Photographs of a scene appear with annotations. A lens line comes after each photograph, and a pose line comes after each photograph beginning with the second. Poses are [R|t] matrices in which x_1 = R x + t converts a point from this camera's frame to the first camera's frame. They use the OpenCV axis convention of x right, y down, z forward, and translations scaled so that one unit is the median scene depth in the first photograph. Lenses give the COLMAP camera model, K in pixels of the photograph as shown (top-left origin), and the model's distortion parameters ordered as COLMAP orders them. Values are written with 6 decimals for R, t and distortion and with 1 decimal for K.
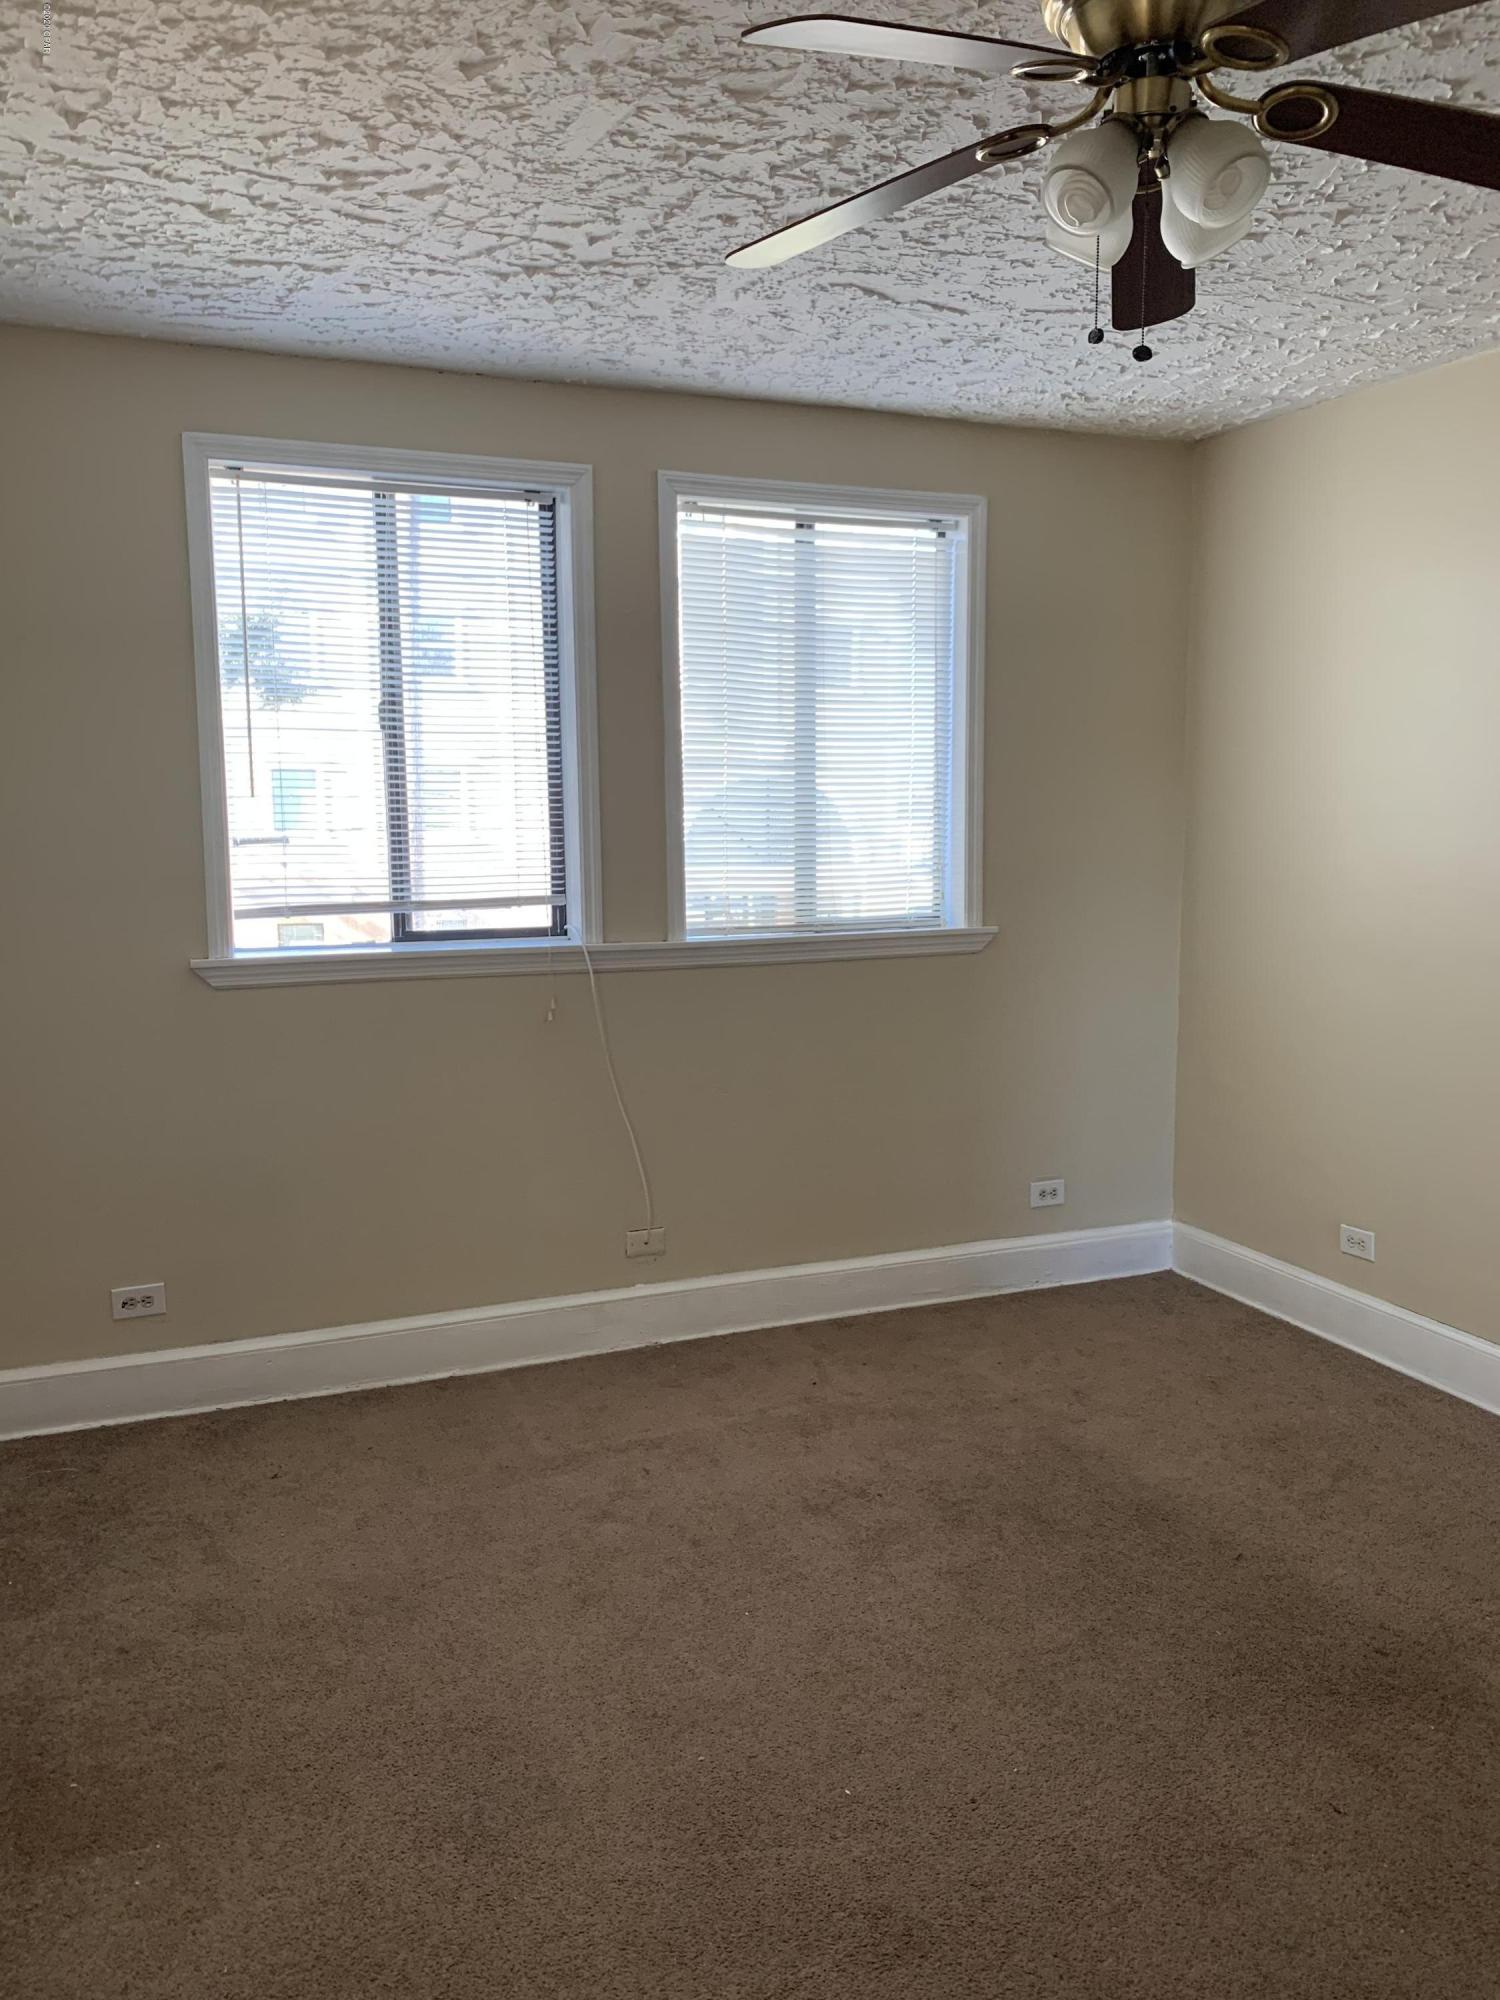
lens RADIAL K [[1515.2, 0, 748.0], [0, 1515.2, 994.6], [0, 0, 1]] dist [0.009560, -0.012398]
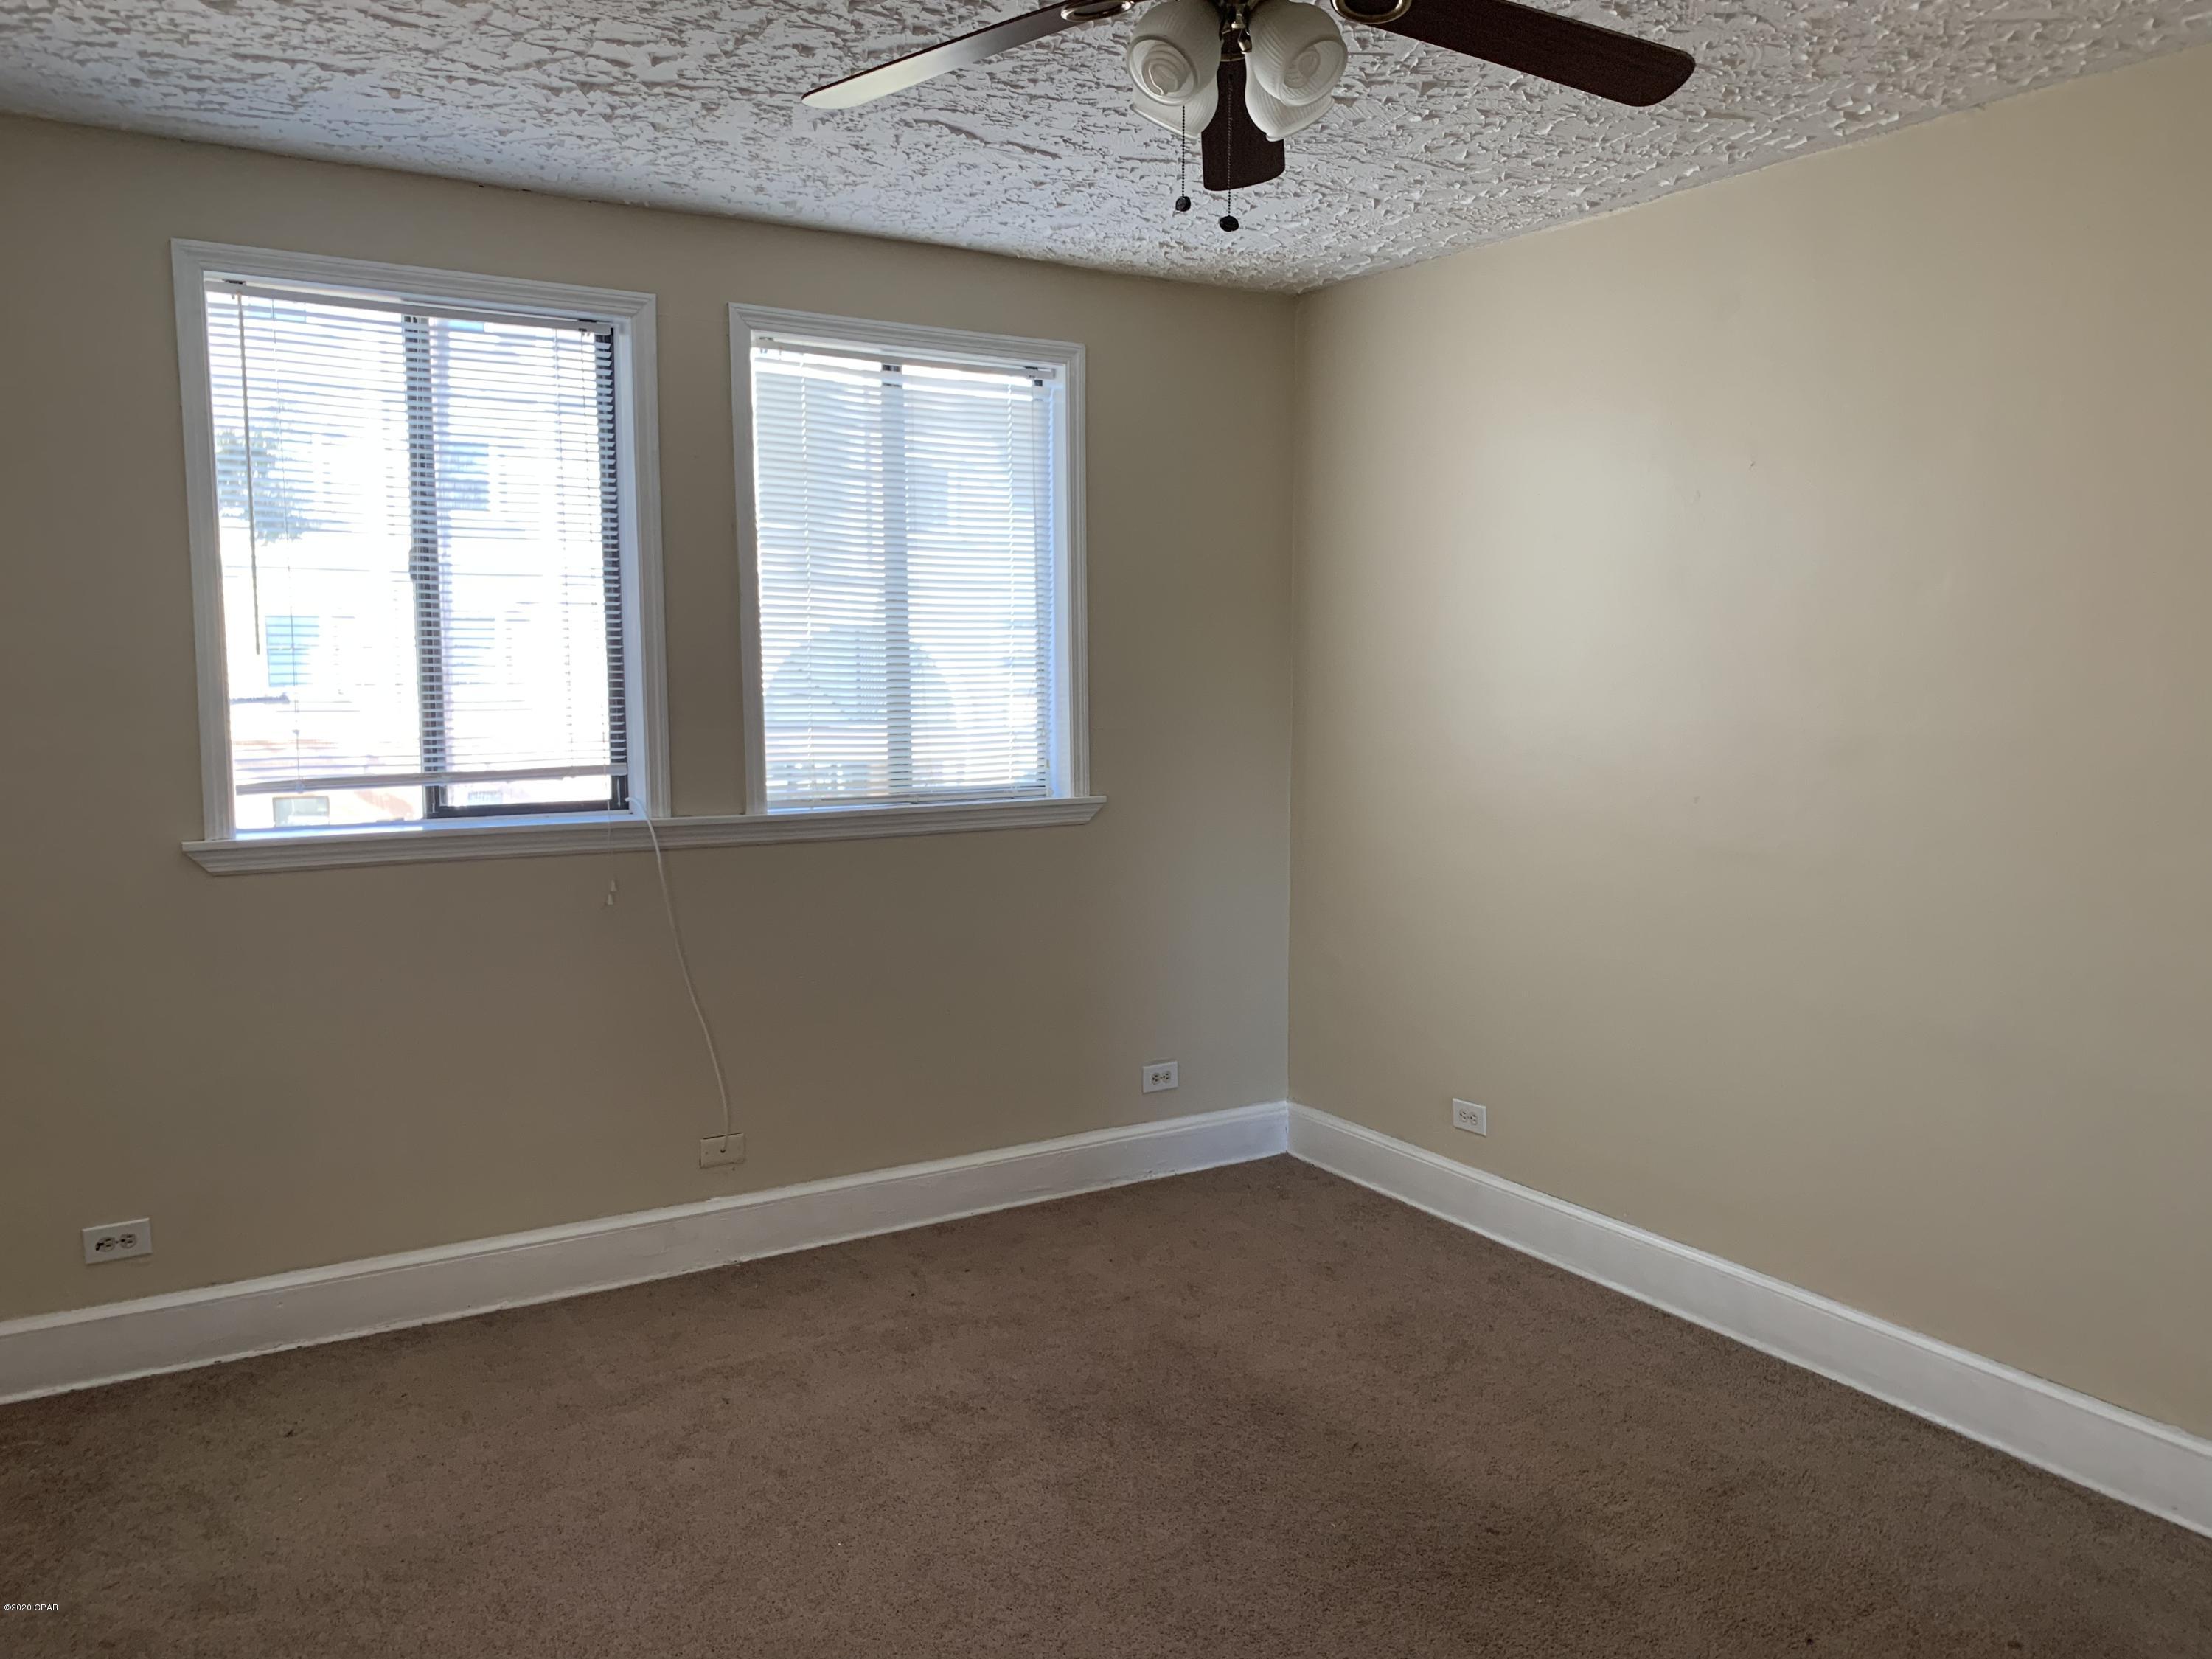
lens RADIAL K [[1675.8, 0, 1117.5], [0, 1675.8, 824.9], [0, 0, 1]] dist [0.009560, -0.012398]
pose [[0.986063, -0.010005, 0.166070, 0.000528], [0.014403, 0.999576, -0.025295, -0.000948], [-0.165746, 0.027334, 0.985790, -0.036703]]
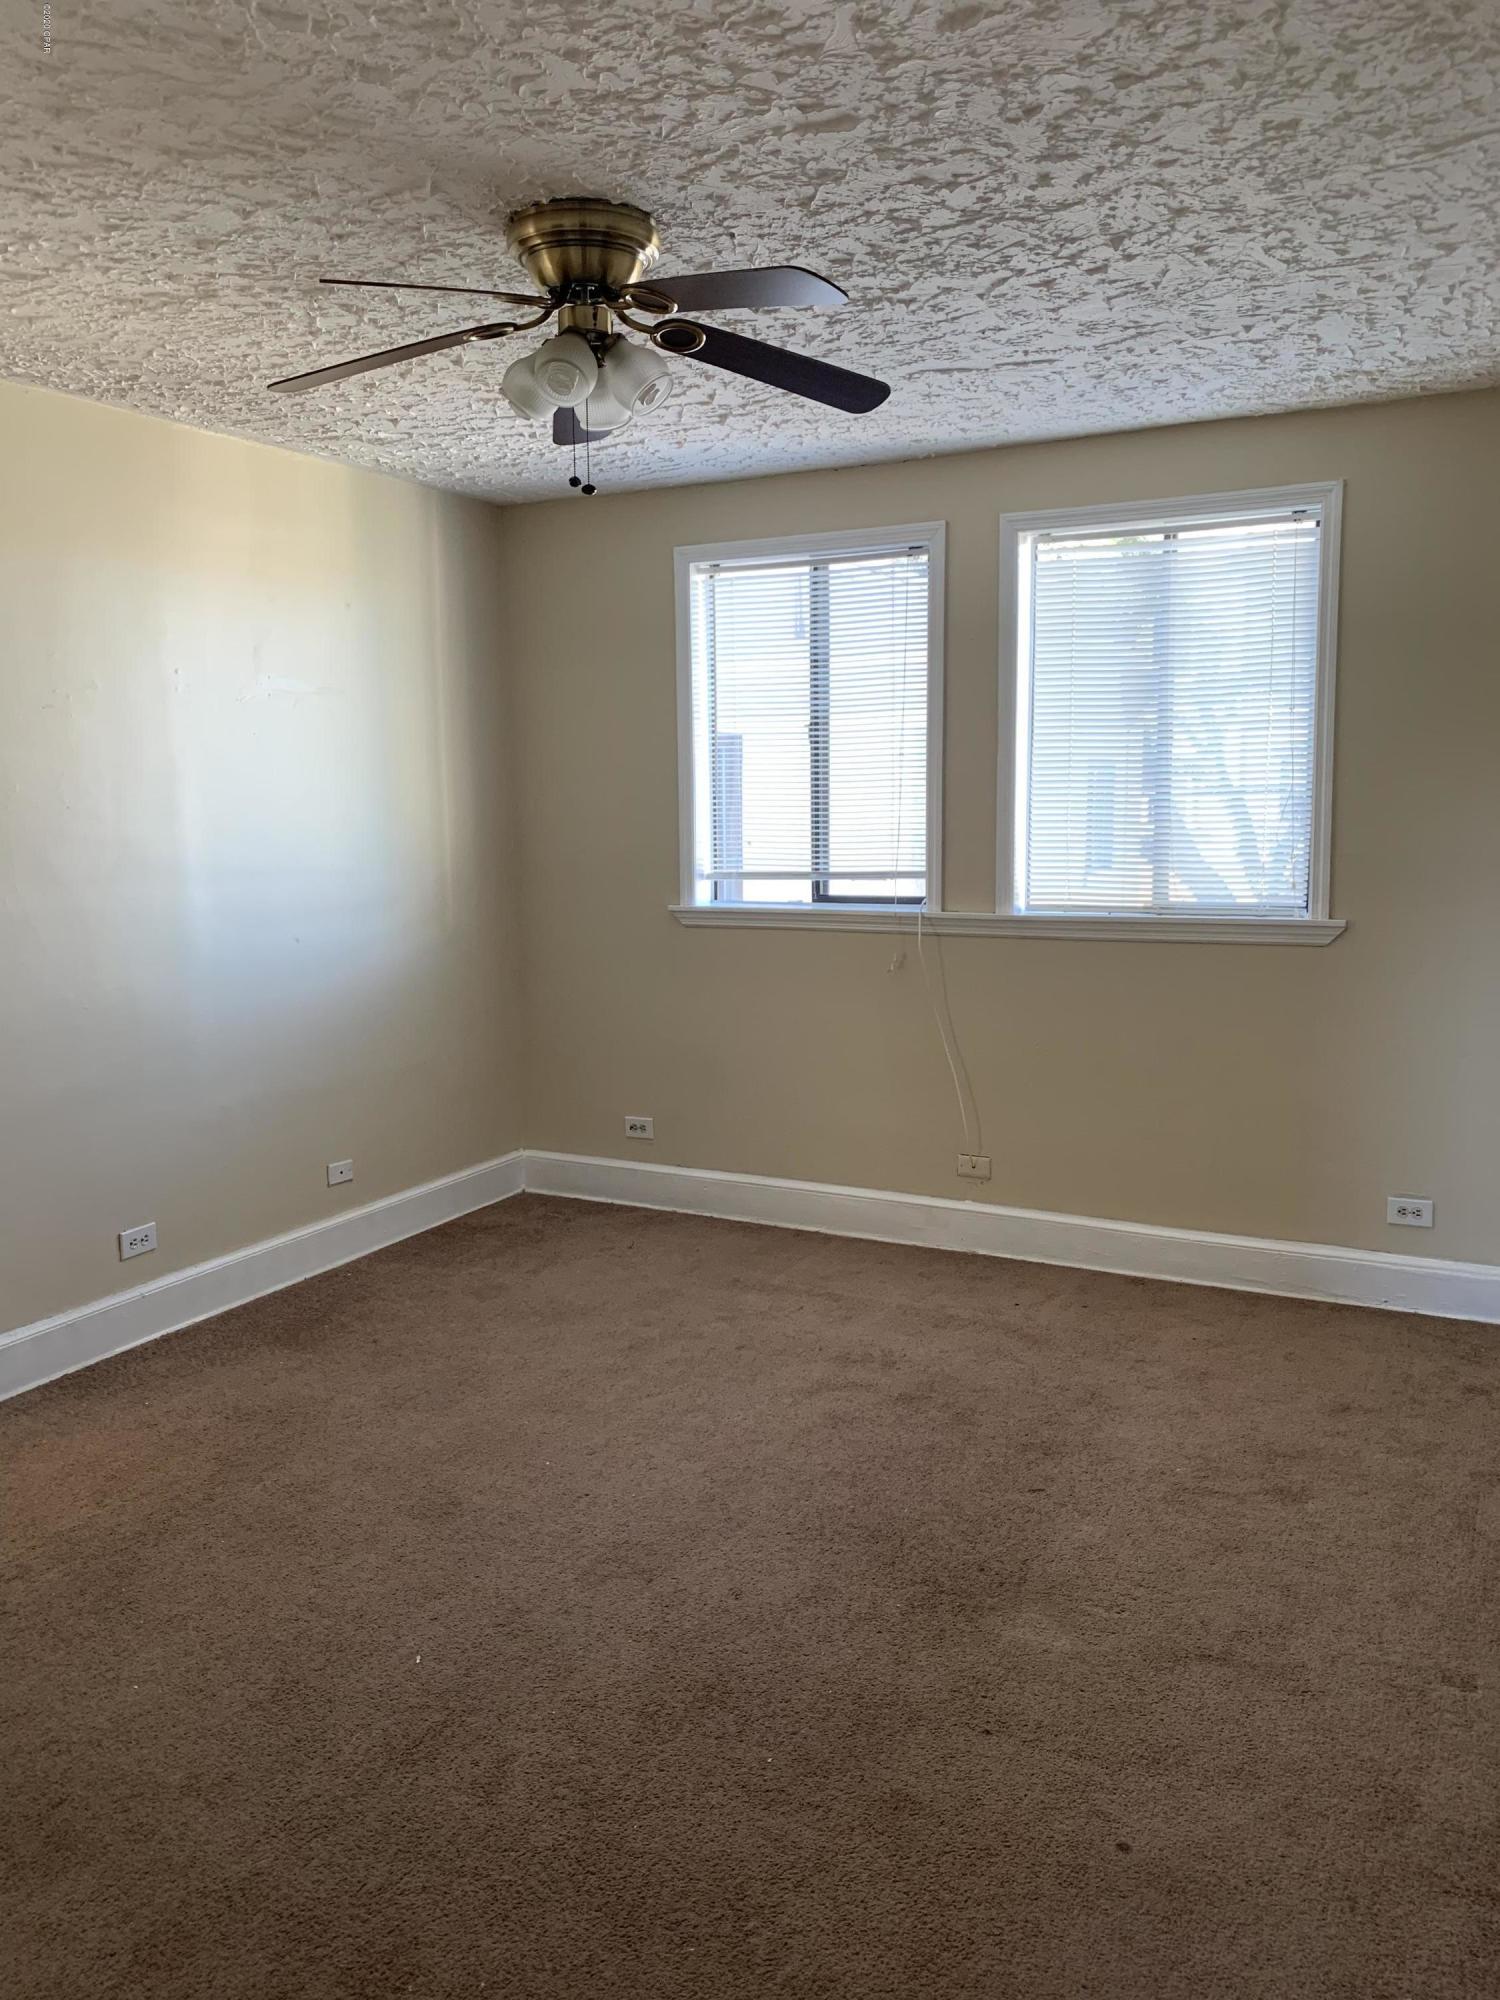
lens RADIAL K [[1495.6, 0, 751.0], [0, 1495.6, 987.7], [0, 0, 1]] dist [0.182386, -0.485788]
pose [[0.650471, 0.093007, -0.753815, 0.834498], [-0.090122, 0.994914, 0.044987, -0.015743], [0.754165, 0.038673, 0.655545, 0.100676]]
